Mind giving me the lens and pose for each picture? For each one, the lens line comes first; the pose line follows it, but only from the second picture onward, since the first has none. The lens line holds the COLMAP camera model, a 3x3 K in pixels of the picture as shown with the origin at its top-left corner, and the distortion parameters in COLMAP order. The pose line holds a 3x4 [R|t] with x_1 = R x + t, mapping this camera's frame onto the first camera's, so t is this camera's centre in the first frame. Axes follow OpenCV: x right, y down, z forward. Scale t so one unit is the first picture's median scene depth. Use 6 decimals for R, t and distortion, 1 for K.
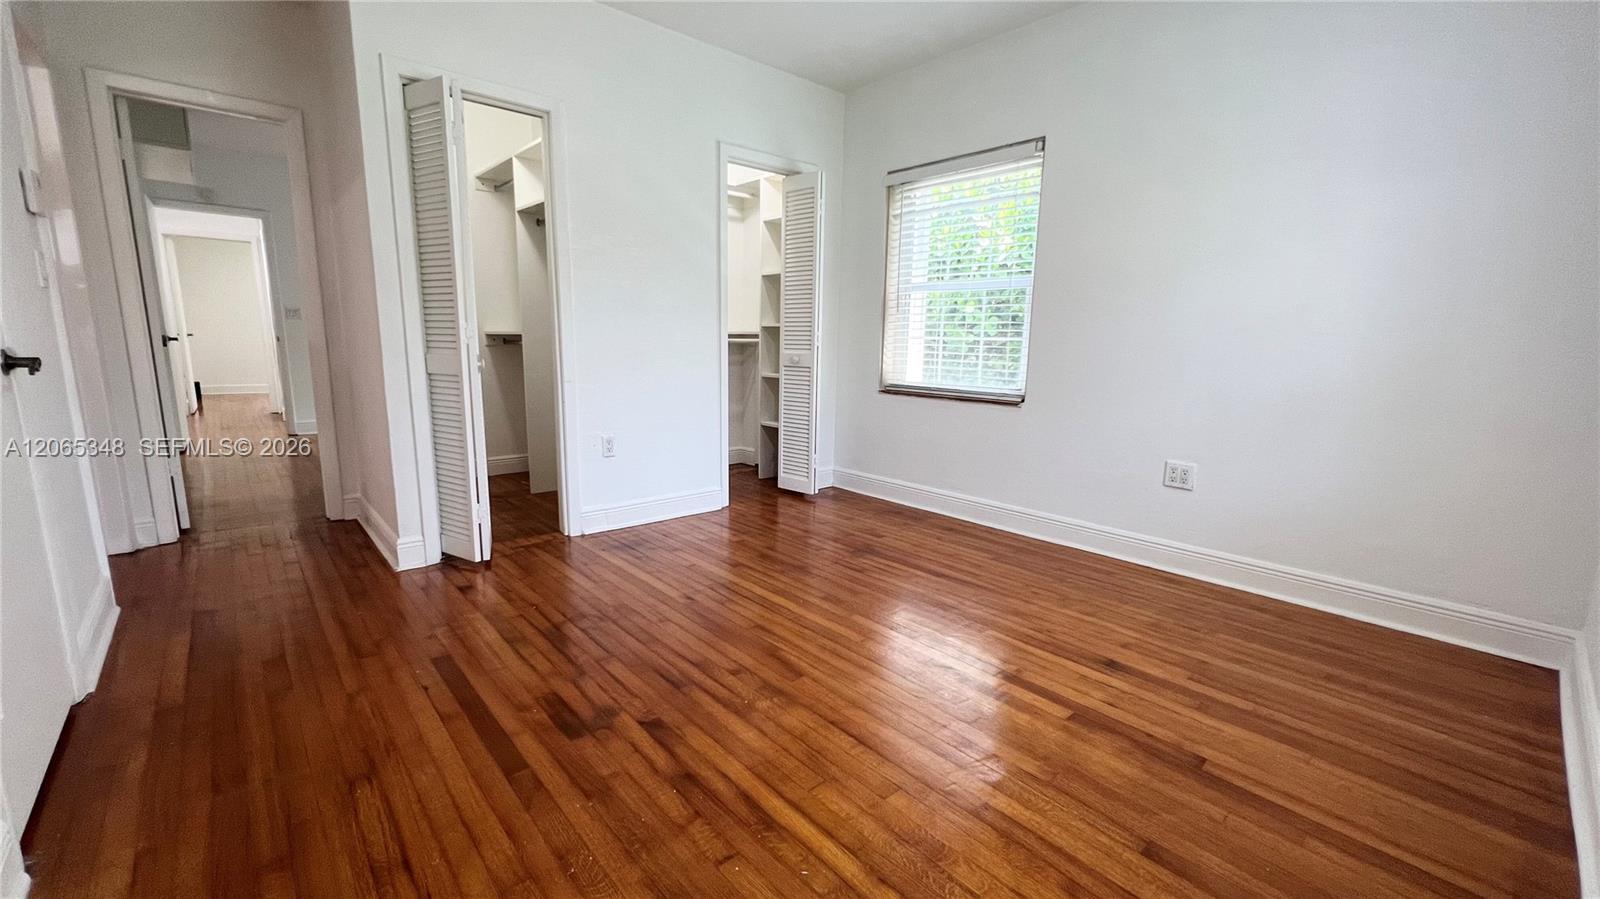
lens RADIAL K [[646.3, 0, 792.5], [0, 646.3, 455.6], [0, 0, 1]] dist [0.002624, 0.000160]
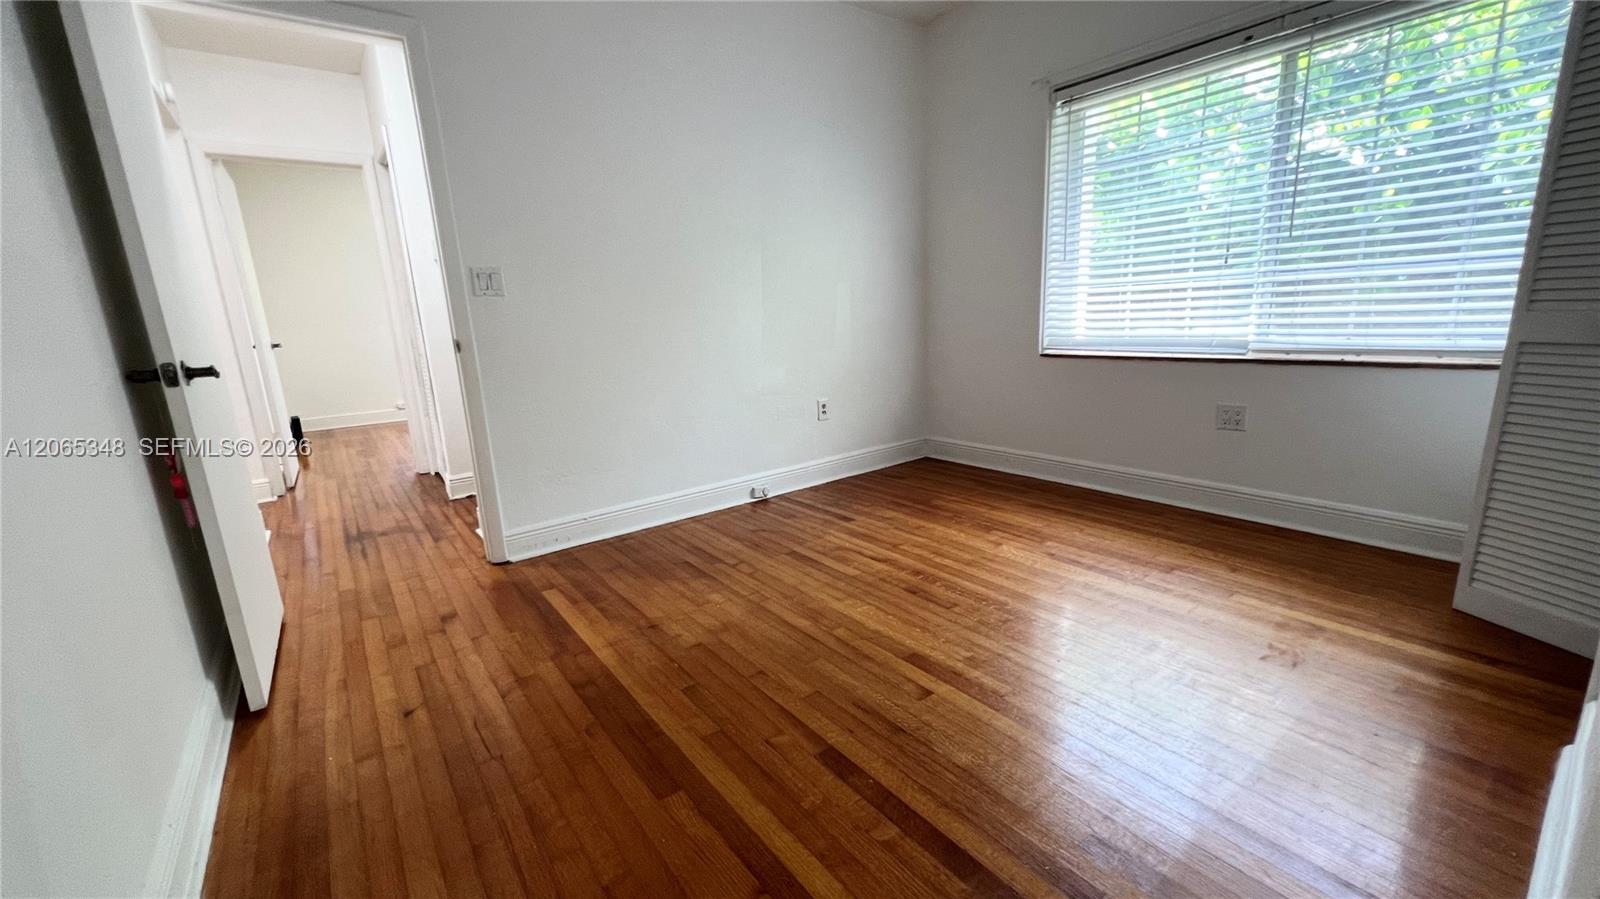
lens RADIAL K [[640.9, 0, 800.0], [0, 640.9, 449.5], [0, 0, 1]] dist [-0.000495, 0.000143]
pose [[0.994947, -0.050089, -0.087016, -0.417505], [0.053594, 0.997824, 0.038416, -0.090551], [0.084903, -0.042885, 0.995466, 0.465399]]
